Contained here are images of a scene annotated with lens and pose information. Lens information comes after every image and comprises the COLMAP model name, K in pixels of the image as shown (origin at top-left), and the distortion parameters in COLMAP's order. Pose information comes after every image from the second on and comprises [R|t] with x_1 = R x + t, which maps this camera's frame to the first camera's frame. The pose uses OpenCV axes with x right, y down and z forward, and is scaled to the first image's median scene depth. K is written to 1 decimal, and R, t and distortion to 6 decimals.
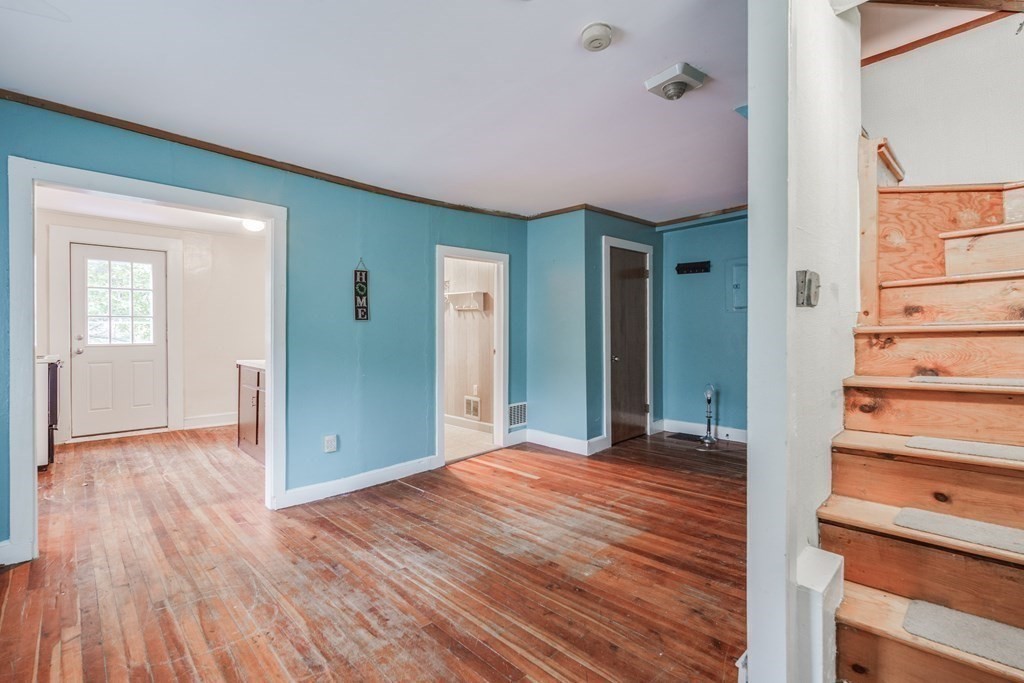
lens RADIAL K [[452.4, 0, 505.7], [0, 452.4, 333.8], [0, 0, 1]] dist [0.000705, 0.000082]
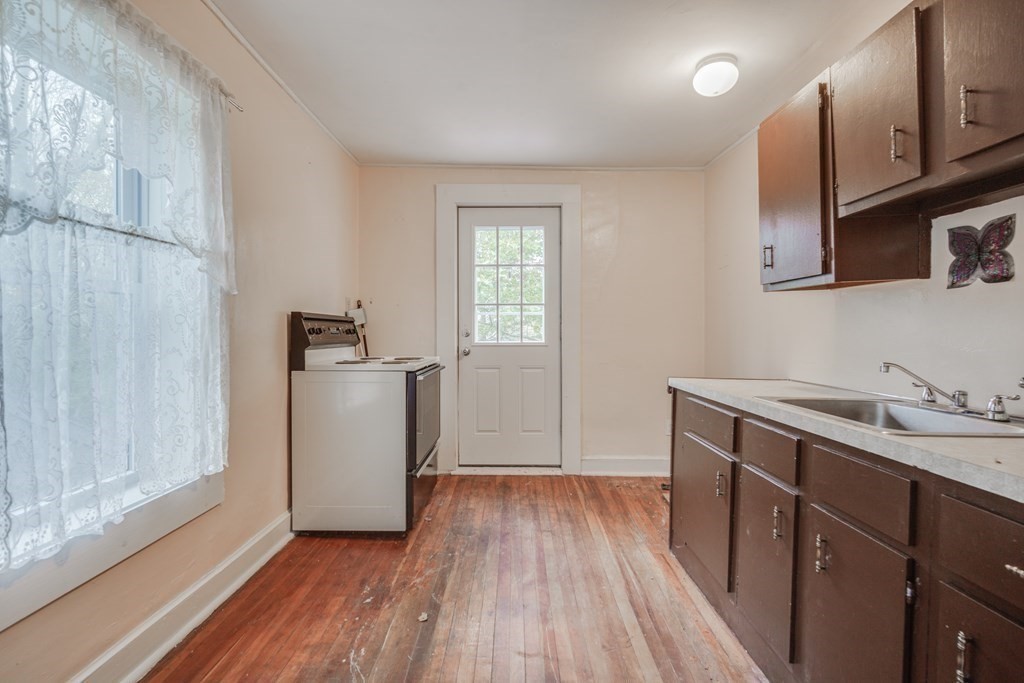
lens RADIAL K [[452.4, 0, 511.3], [0, 452.4, 340.9], [0, 0, 1]] dist [0.000705, 0.000082]
pose [[0.721951, 0.012332, -0.691834, -0.360864], [-0.004324, 0.999902, 0.013312, 0.010289], [0.691930, -0.006619, 0.721934, 0.497125]]
